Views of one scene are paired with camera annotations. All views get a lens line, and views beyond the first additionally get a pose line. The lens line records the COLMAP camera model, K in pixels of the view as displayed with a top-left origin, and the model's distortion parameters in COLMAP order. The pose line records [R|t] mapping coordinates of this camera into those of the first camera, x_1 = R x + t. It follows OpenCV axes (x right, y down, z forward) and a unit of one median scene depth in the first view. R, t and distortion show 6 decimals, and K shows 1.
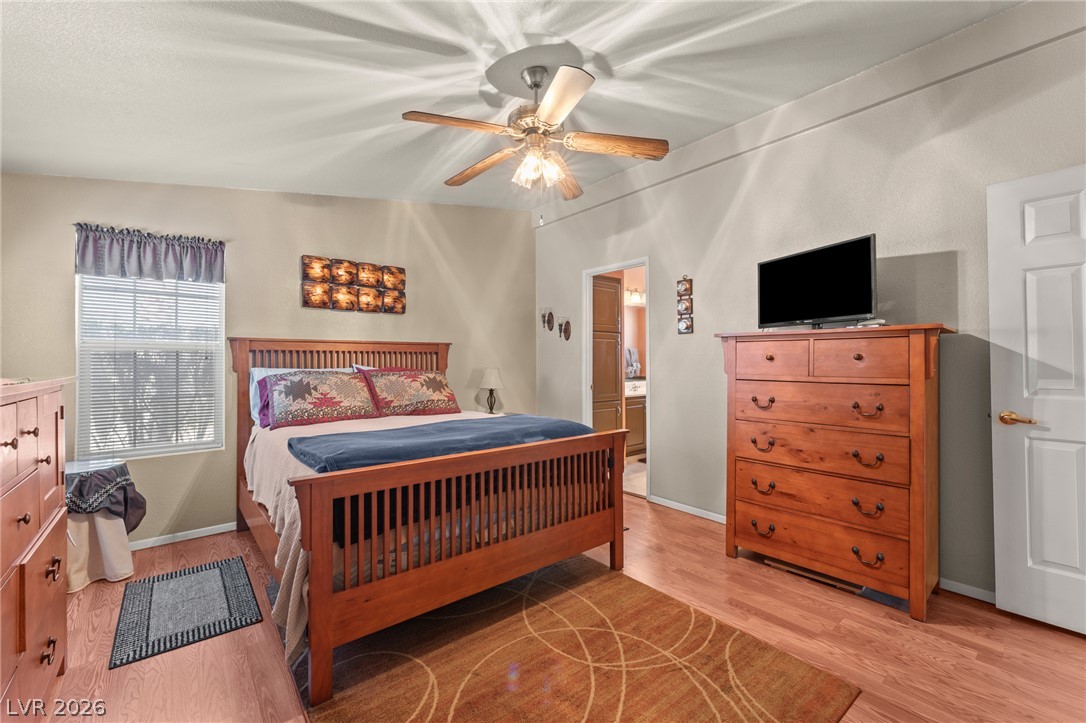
lens RADIAL K [[448.9, 0, 536.2], [0, 448.9, 359.6], [0, 0, 1]] dist [0.001413, -0.001388]
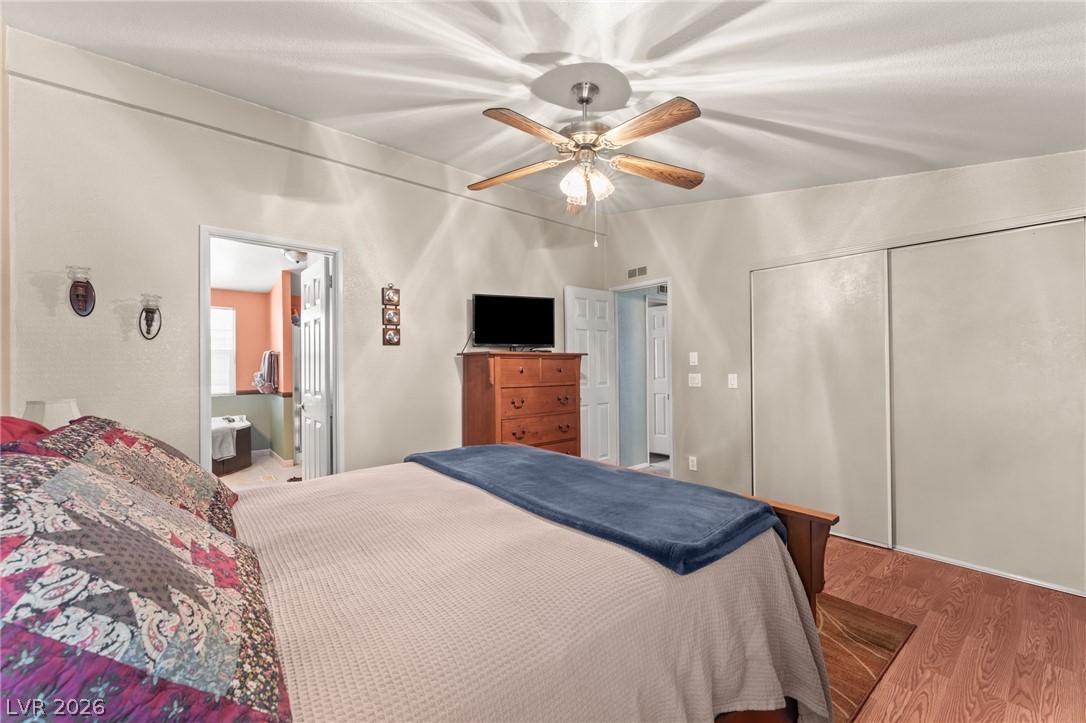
lens RADIAL K [[448.9, 0, 543.4], [0, 448.9, 366.3], [0, 0, 1]] dist [0.001413, -0.001388]
pose [[-0.012173, -0.001138, 0.999925, -0.739863], [0.000182, 0.999999, 0.001140, -0.016458], [-0.999926, 0.000196, -0.012173, 0.818609]]
